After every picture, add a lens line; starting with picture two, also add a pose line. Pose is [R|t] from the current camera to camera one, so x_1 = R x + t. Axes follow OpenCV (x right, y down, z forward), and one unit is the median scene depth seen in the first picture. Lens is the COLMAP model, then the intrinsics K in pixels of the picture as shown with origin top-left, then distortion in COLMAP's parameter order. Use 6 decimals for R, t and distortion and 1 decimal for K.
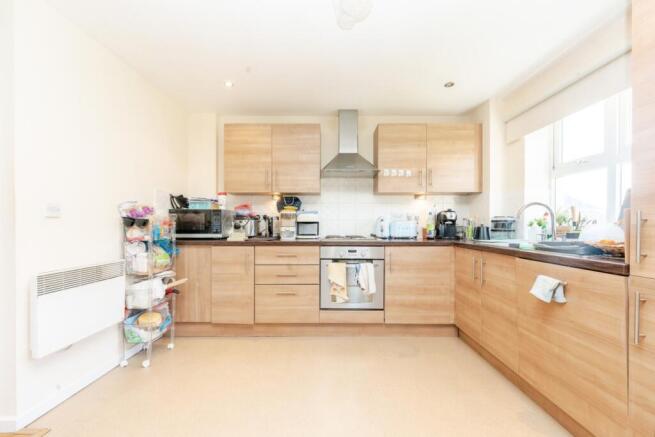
lens RADIAL K [[263.2, 0, 328.7], [0, 263.2, 225.9], [0, 0, 1]] dist [0.000484, 0.000017]
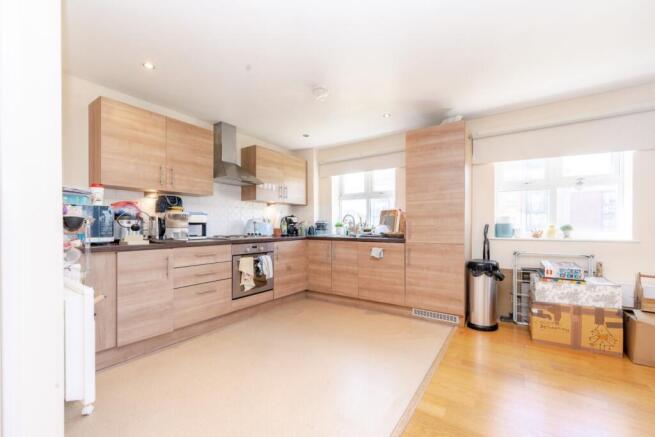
lens RADIAL K [[263.2, 0, 328.7], [0, 263.2, 225.9], [0, 0, 1]] dist [0.000484, 0.000017]
pose [[0.568313, 0.000778, 0.822812, -0.720115], [0.002440, 0.999994, -0.002630, 0.000589], [-0.822809, 0.003502, 0.568308, 0.005587]]
